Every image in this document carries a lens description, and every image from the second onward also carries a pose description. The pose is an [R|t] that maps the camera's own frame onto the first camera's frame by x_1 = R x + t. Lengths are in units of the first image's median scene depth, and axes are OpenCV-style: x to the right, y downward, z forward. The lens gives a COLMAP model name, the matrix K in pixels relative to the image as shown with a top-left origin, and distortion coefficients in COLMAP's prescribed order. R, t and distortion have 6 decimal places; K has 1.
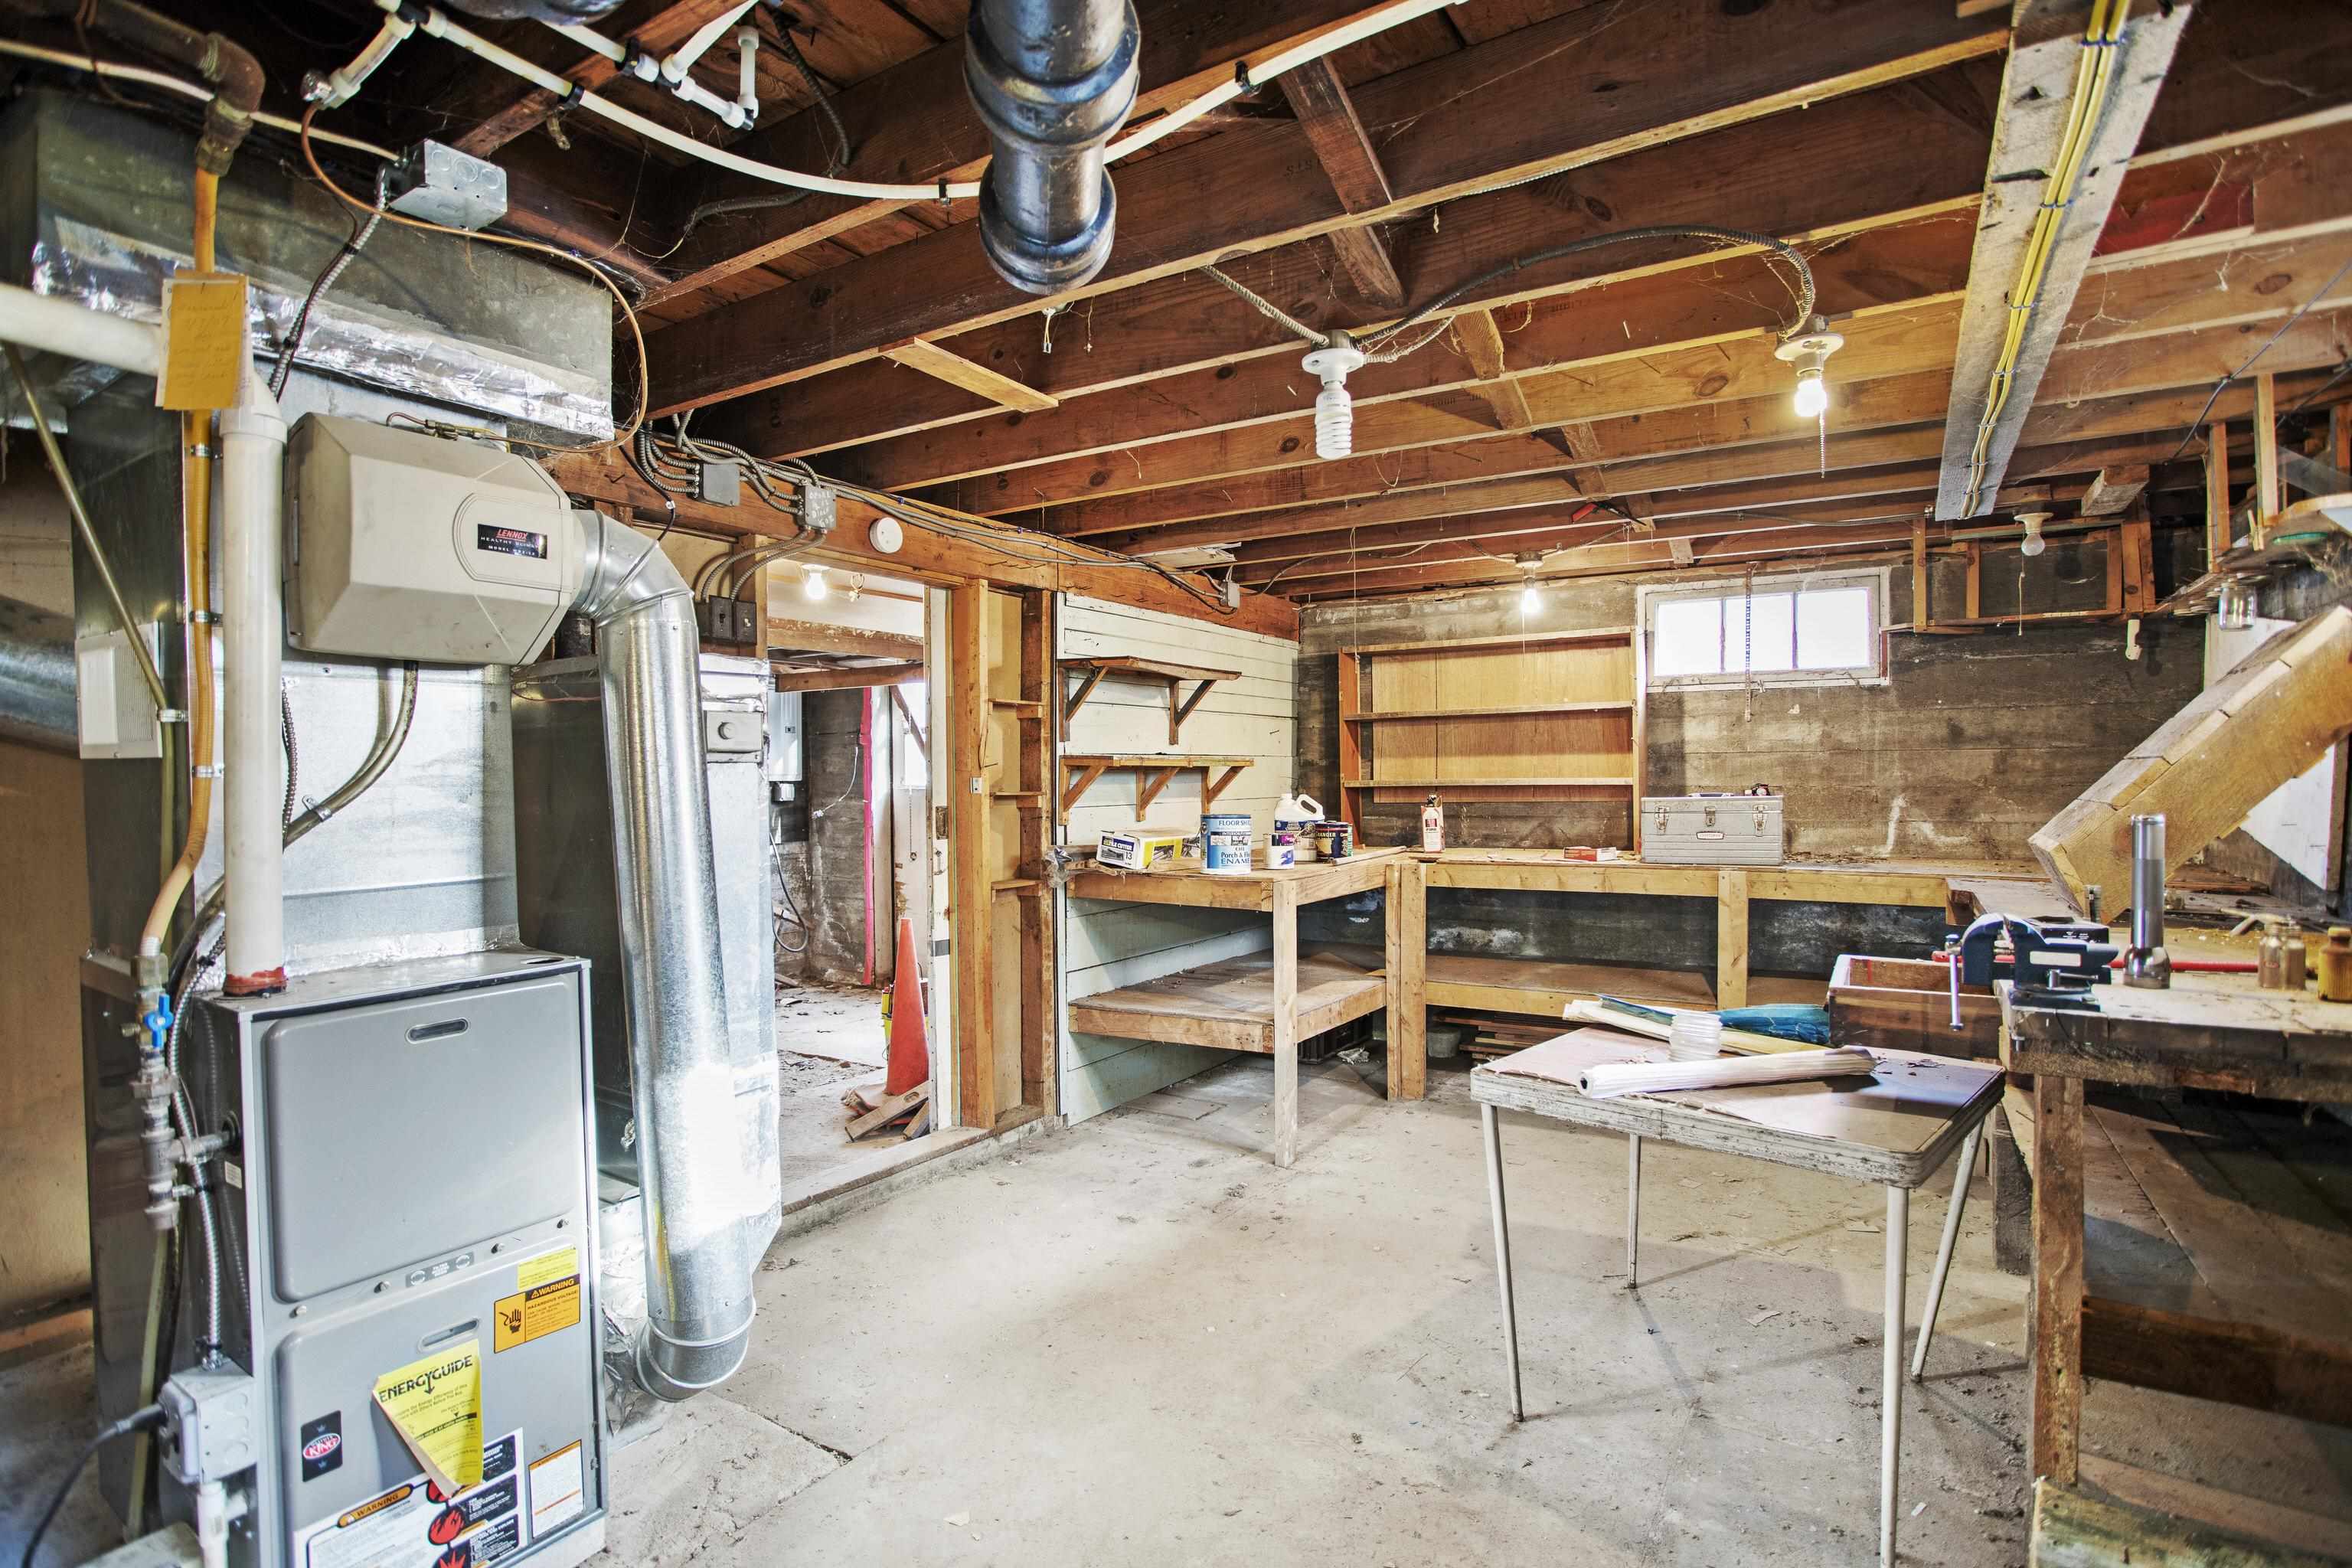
lens RADIAL K [[1151.1, 0, 1194.3], [0, 1151.1, 786.8], [0, 0, 1]] dist [-0.052087, 0.018650]
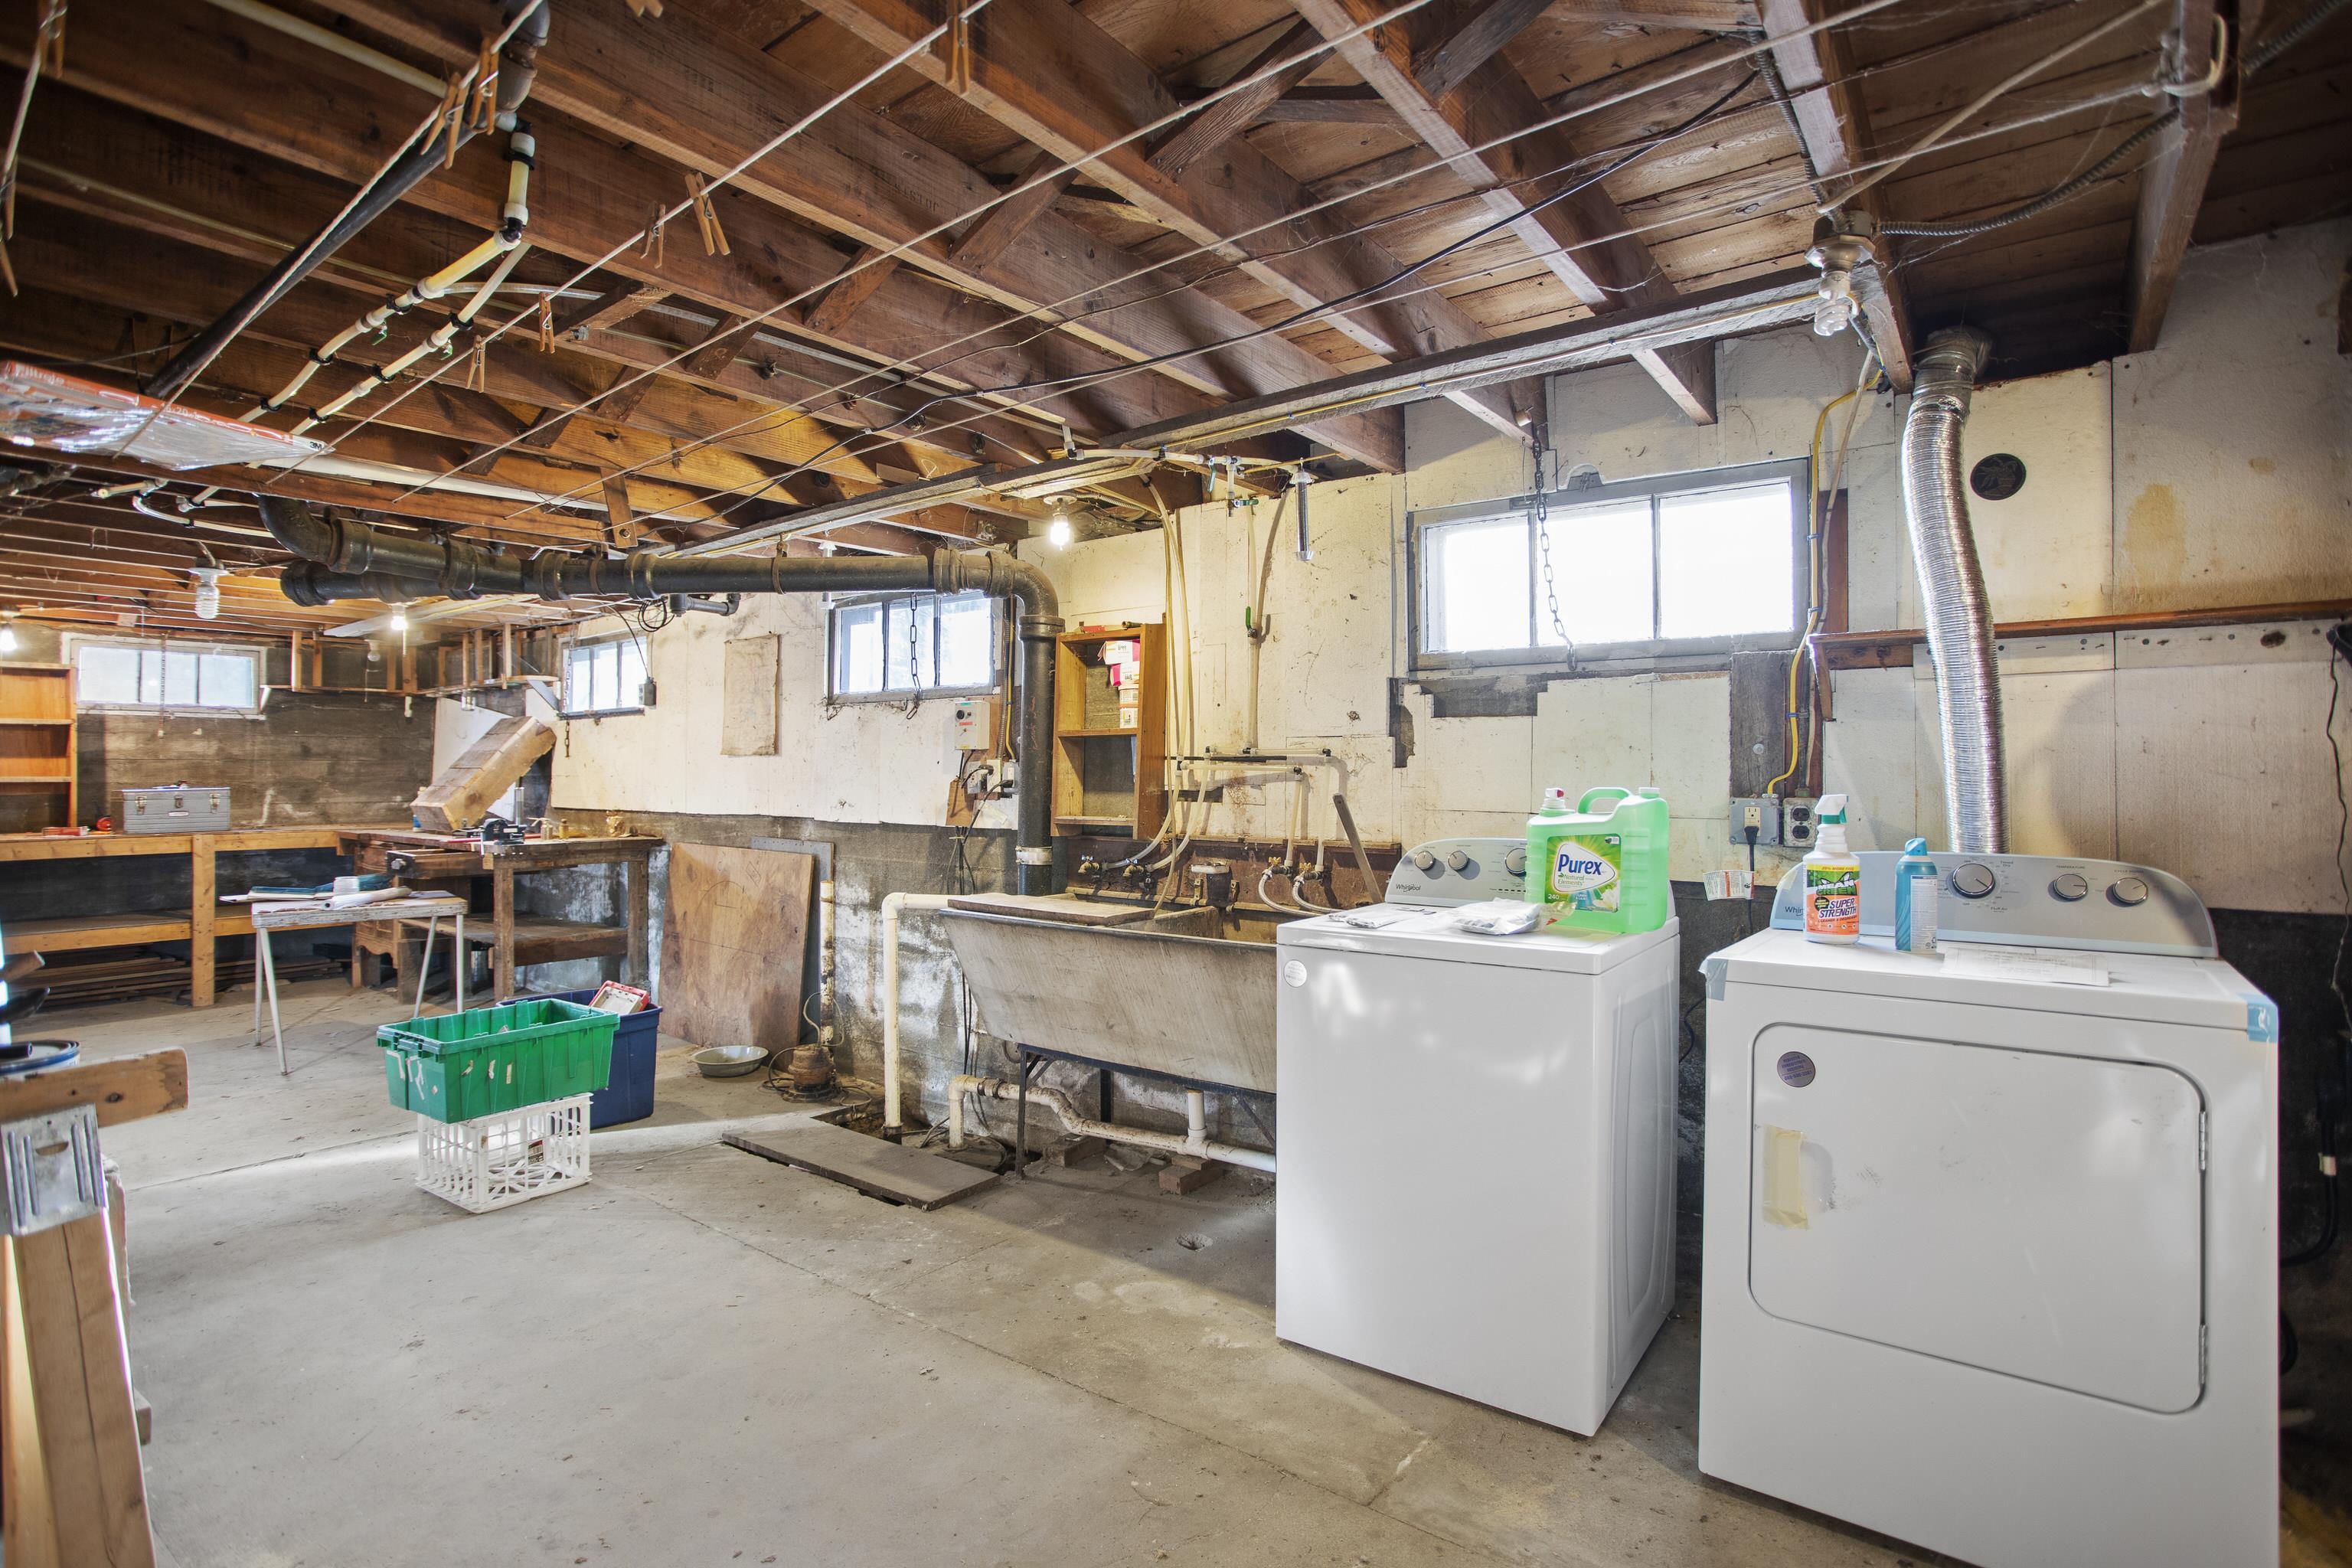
lens RADIAL K [[1151.1, 0, 1185.3], [0, 1151.1, 766.8], [0, 0, 1]] dist [-0.052087, 0.018650]
pose [[0.102808, 0.010485, 0.994646, -0.825995], [0.009825, 0.999885, -0.011556, 0.008565], [-0.994653, 0.010960, 0.102694, -0.465192]]
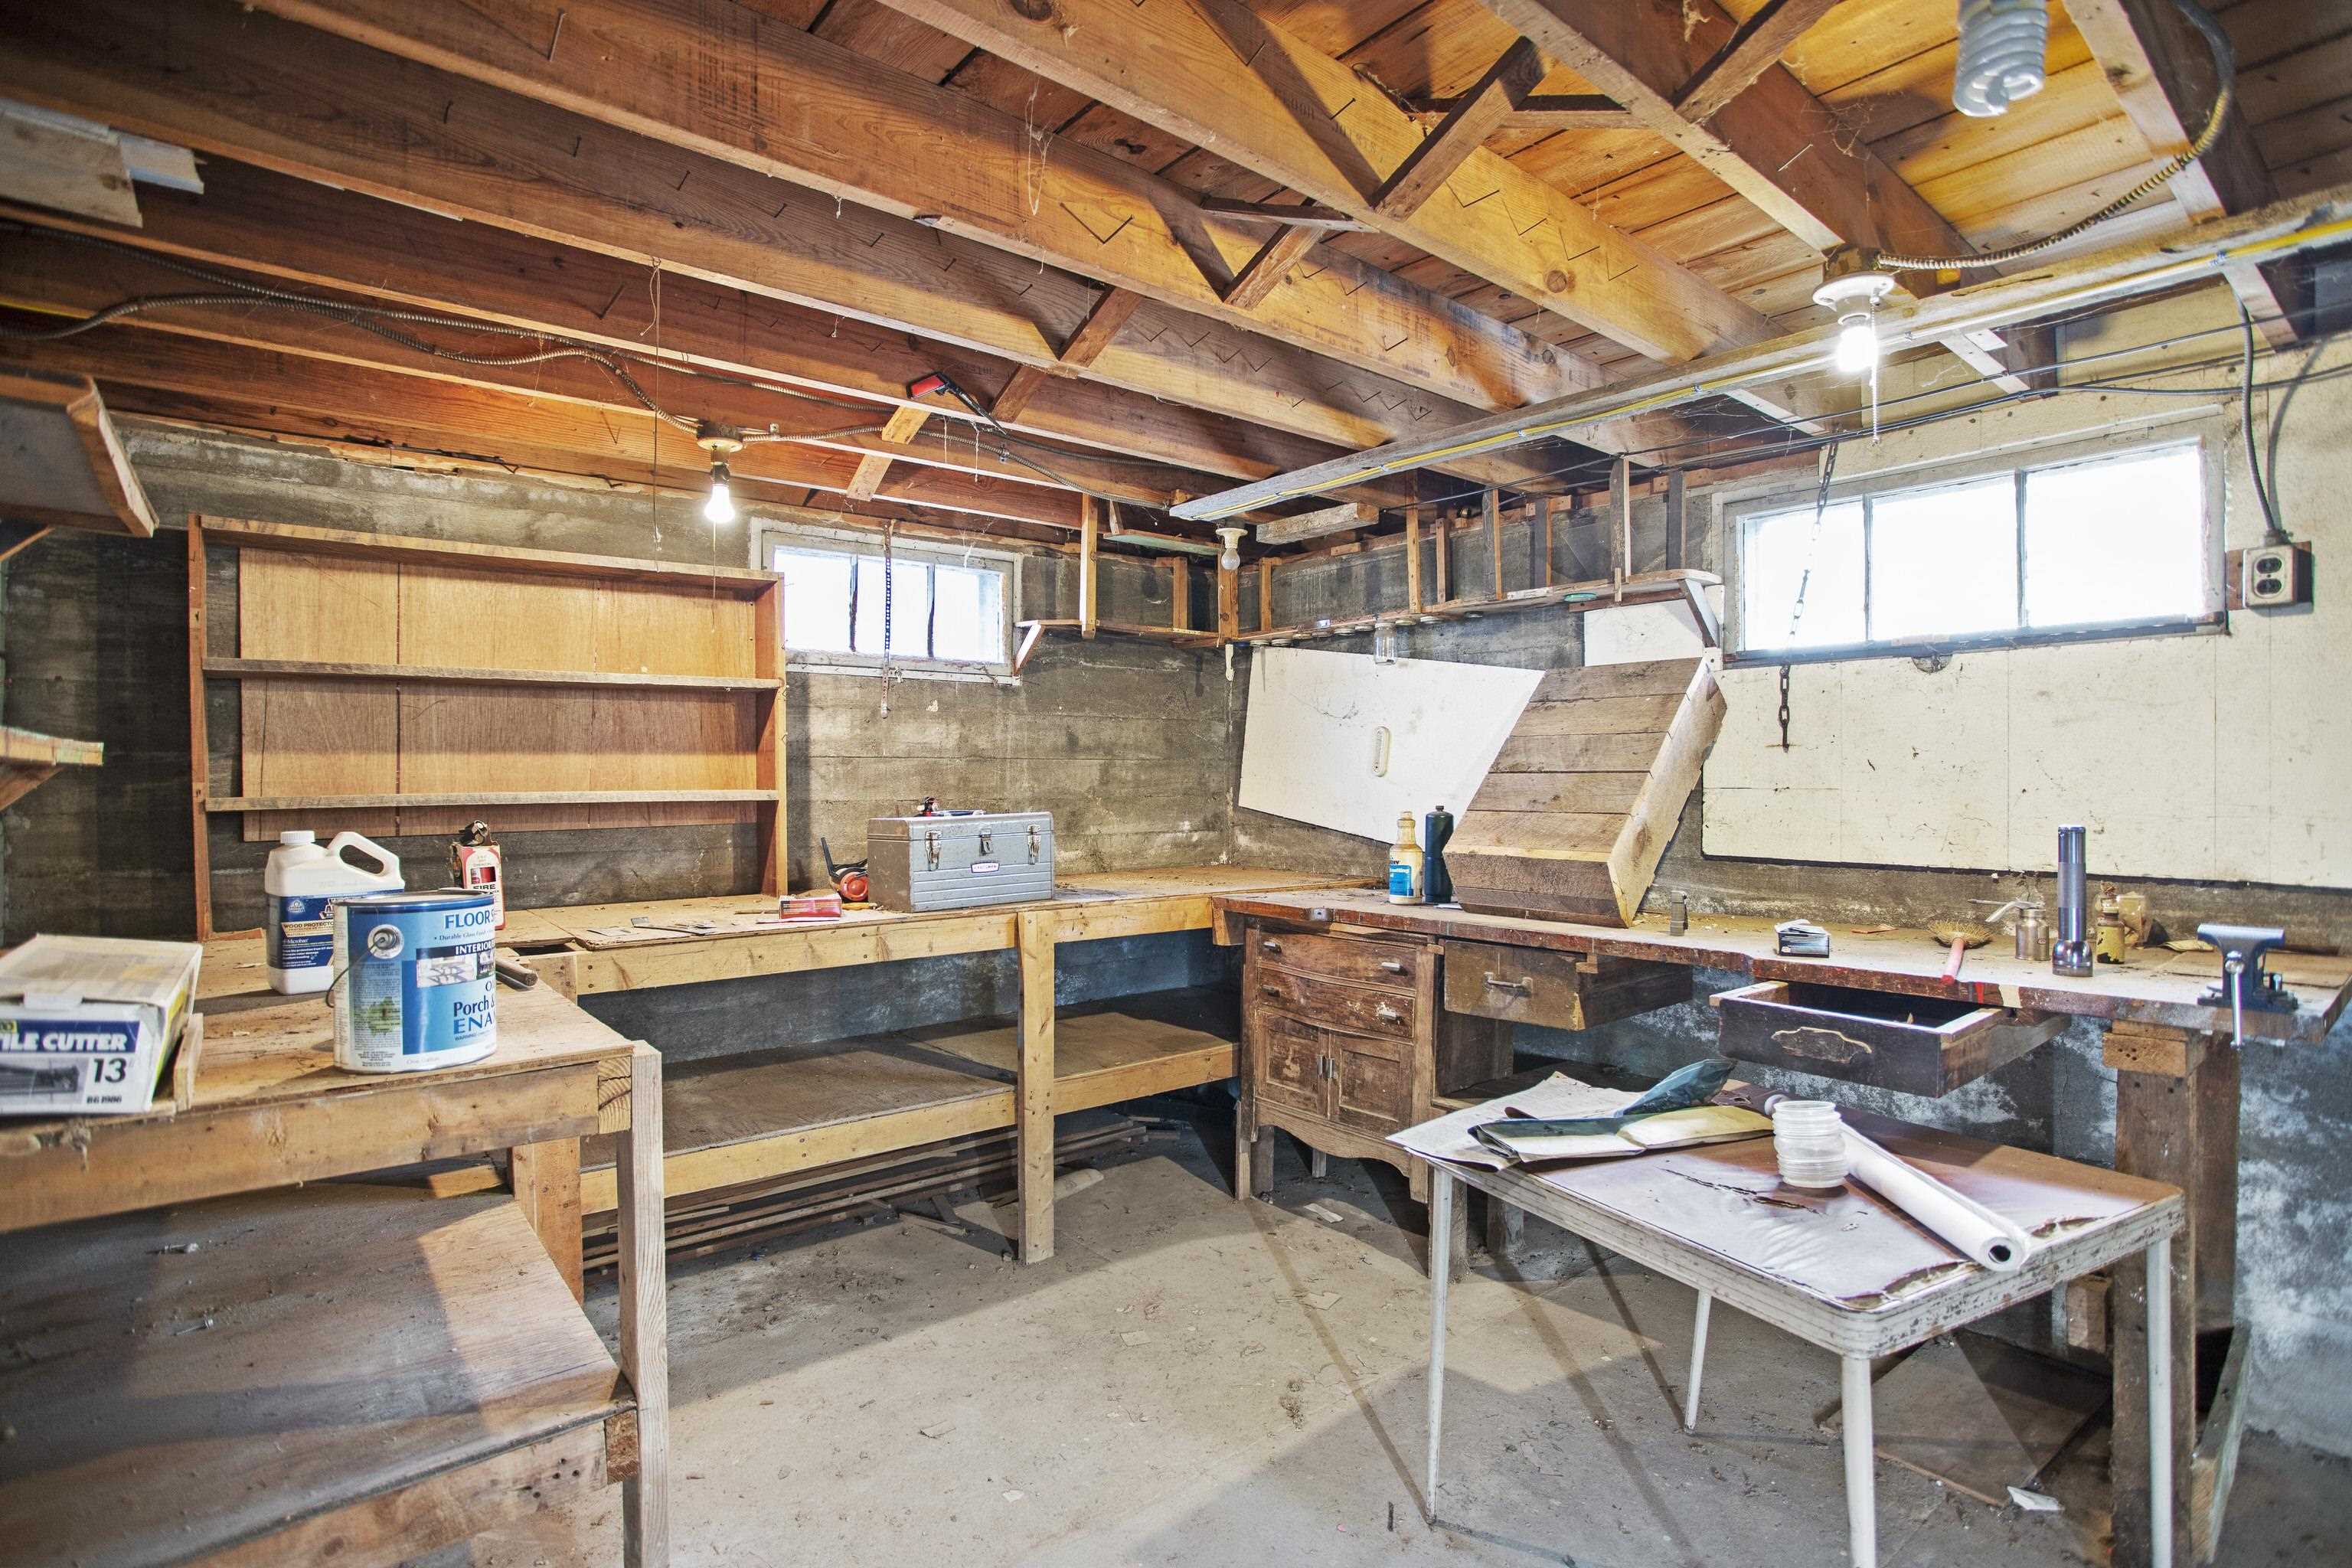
lens RADIAL K [[1151.1, 0, 1184.2], [0, 1151.1, 781.8], [0, 0, 1]] dist [-0.052087, 0.018650]
pose [[0.332759, 0.002346, 0.943009, -0.198703], [0.008469, 0.999949, -0.005476, -0.007473], [-0.942974, 0.009808, 0.332723, 0.559822]]
